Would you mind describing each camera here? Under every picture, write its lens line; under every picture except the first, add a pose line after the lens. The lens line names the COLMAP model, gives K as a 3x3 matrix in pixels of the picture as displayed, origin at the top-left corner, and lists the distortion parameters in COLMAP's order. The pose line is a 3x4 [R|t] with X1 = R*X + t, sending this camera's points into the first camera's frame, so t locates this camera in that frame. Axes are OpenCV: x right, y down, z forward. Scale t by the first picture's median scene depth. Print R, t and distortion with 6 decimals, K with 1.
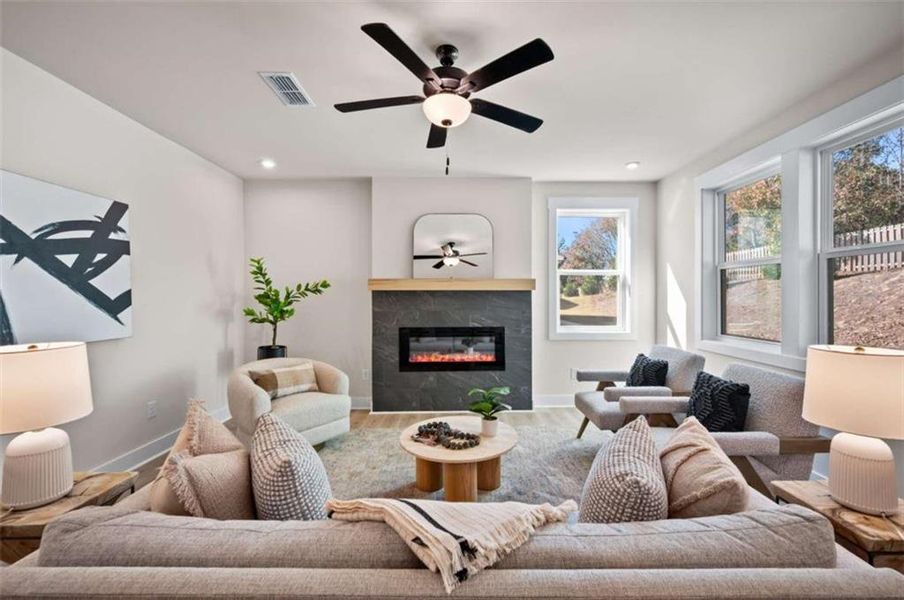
lens RADIAL K [[368.6, 0, 465.8], [0, 368.6, 299.9], [0, 0, 1]] dist [-0.000049, -0.000166]
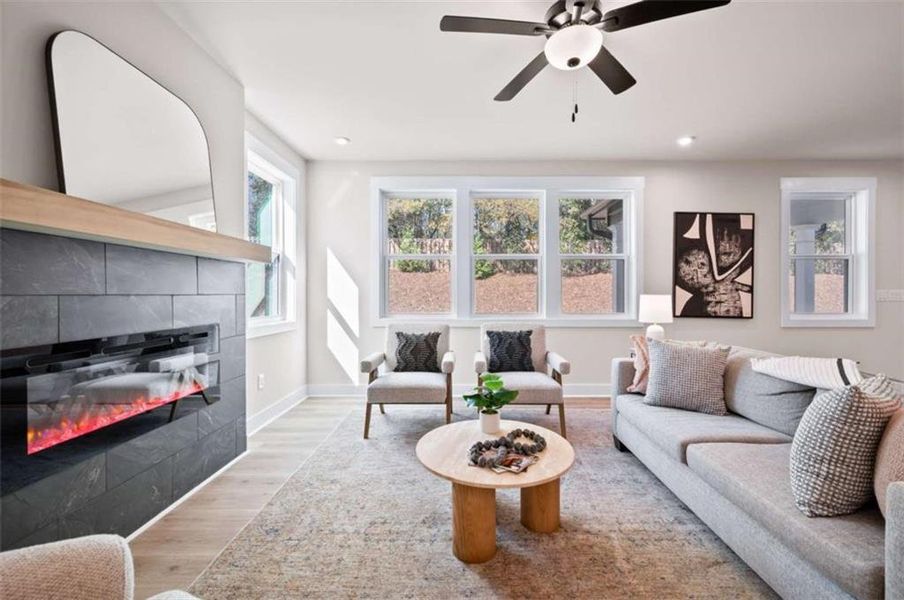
lens RADIAL K [[376.7, 0, 460.2], [0, 376.7, 295.3], [0, 0, 1]] dist [-0.002361, -0.000400]
pose [[0.035735, 0.000336, 0.999361, -0.504715], [0.009405, 0.999956, -0.000672, 0.035540], [-0.999317, 0.009423, 0.035730, 0.660492]]
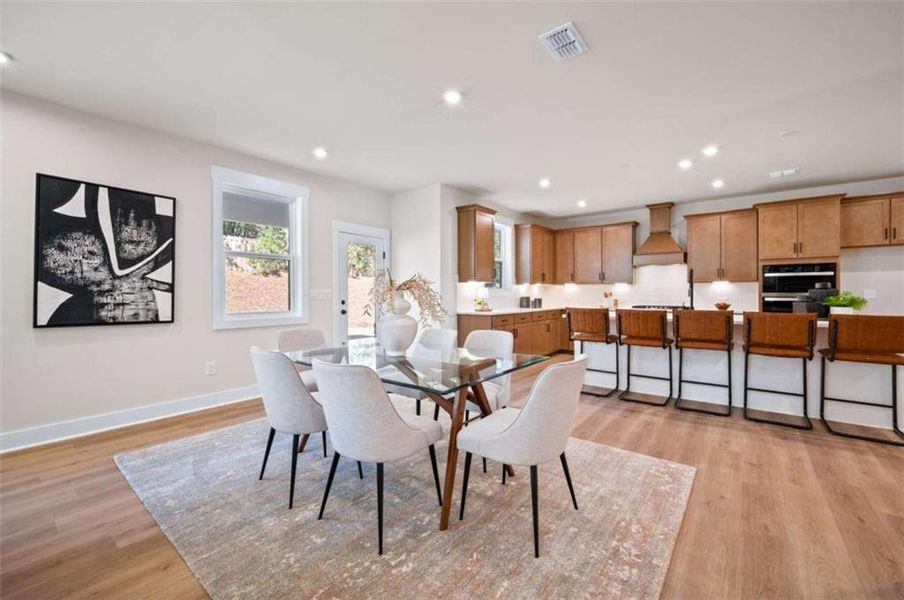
lens RADIAL K [[373.4, 0, 452.3], [0, 373.4, 293.5], [0, 0, 1]] dist [-0.000812, -0.000304]
pose [[-0.771993, 0.002732, 0.635625, -0.490154], [0.009443, 0.999930, 0.007172, 0.038950], [-0.635561, 0.011539, -0.771965, 0.119904]]
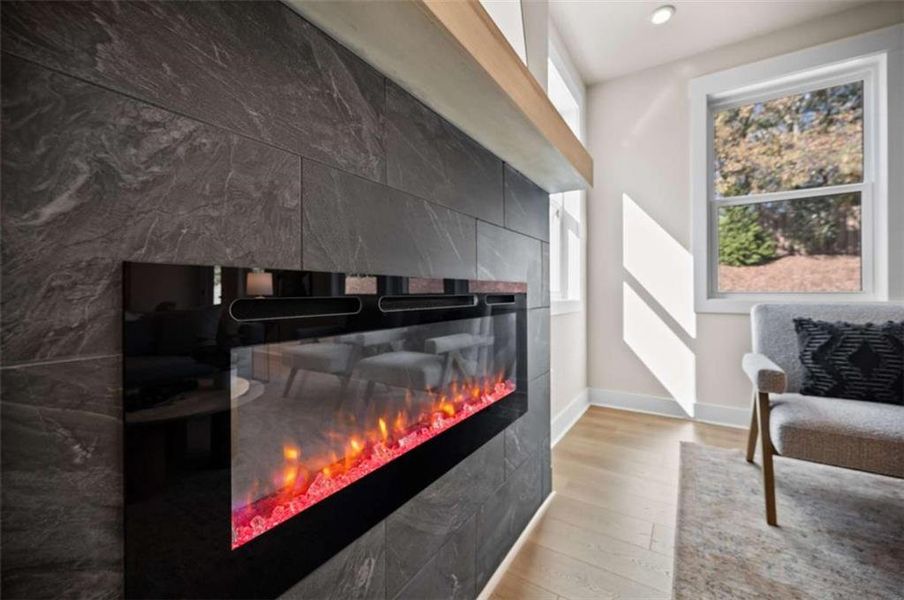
lens RADIAL K [[364.4, 0, 458.0], [0, 364.4, 292.9], [0, 0, 1]] dist [0.009261, 0.000018]
pose [[0.559081, 0.002085, 0.829111, -0.230661], [0.005753, 0.999963, -0.006394, 0.090395], [-0.829093, 0.008345, 0.559048, 0.939821]]
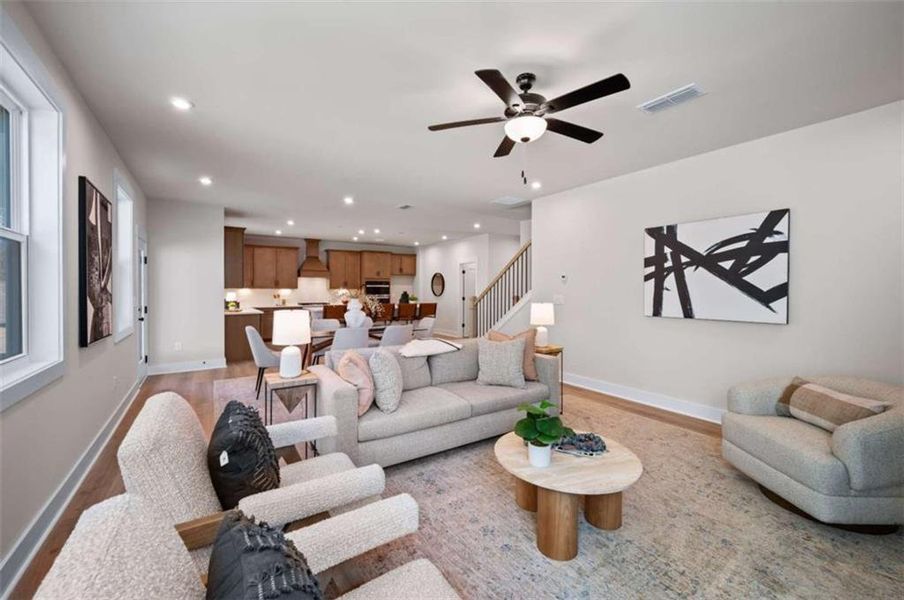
lens RADIAL K [[364.4, 0, 458.0], [0, 364.4, 292.9], [0, 0, 1]] dist [0.009261, 0.000018]
pose [[-0.837245, 0.006480, -0.546789, 0.404203], [-0.004421, 0.999817, 0.018618, -0.009048], [0.546810, 0.018005, -0.837063, 0.989361]]
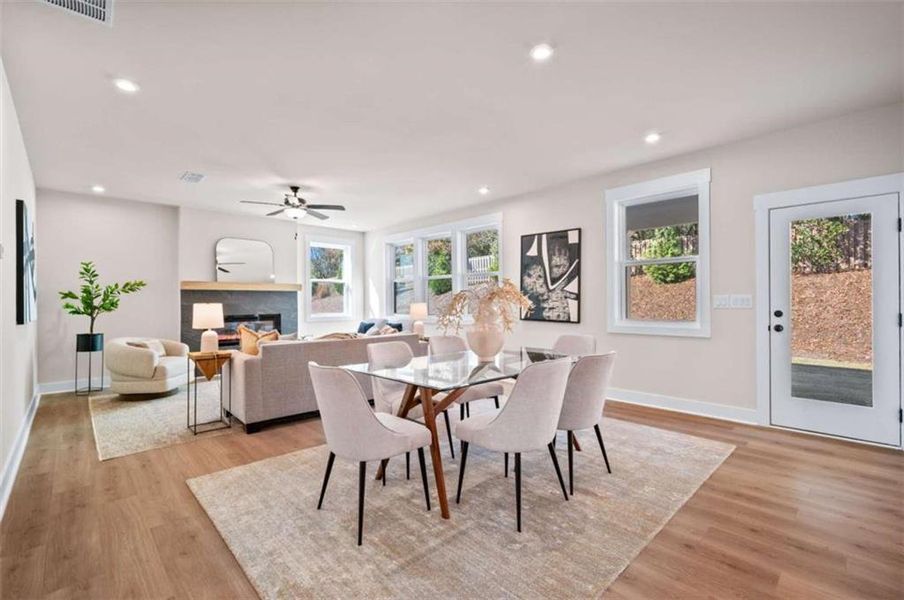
lens RADIAL K [[394.5, 0, 454.1], [0, 394.5, 301.7], [0, 0, 1]] dist [0.000485, -0.000175]
pose [[0.734186, -0.003131, 0.678941, -0.538019], [0.011602, 0.999901, -0.007935, 0.046254], [-0.678849, 0.013703, 0.734150, -0.814186]]
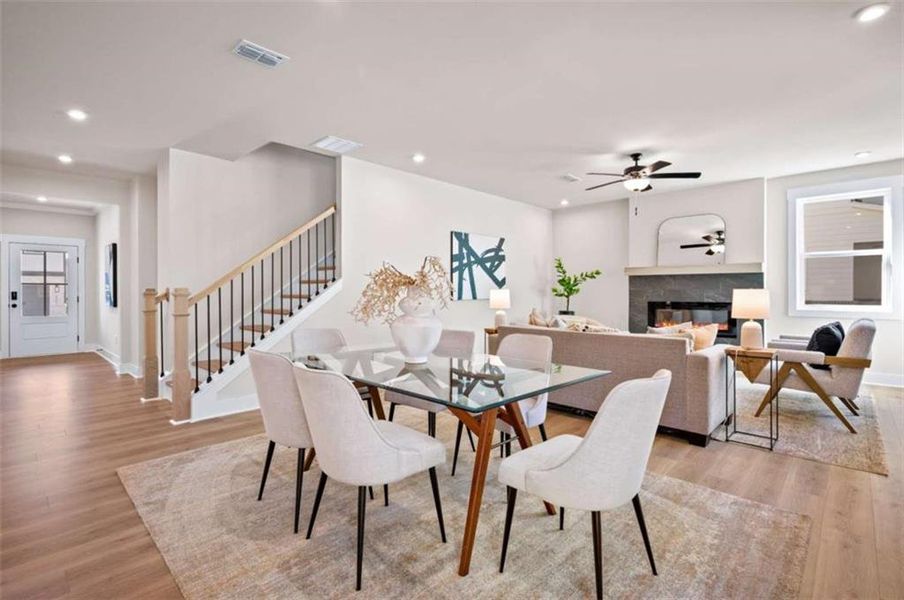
lens RADIAL K [[426.7, 0, 450.0], [0, 426.7, 288.9], [0, 0, 1]] dist [0.001545, -0.000134]
pose [[0.699690, -0.000846, -0.714446, 0.484156], [-0.005947, 0.999958, -0.007008, 0.045170], [0.714422, 0.009152, 0.699656, -0.724063]]
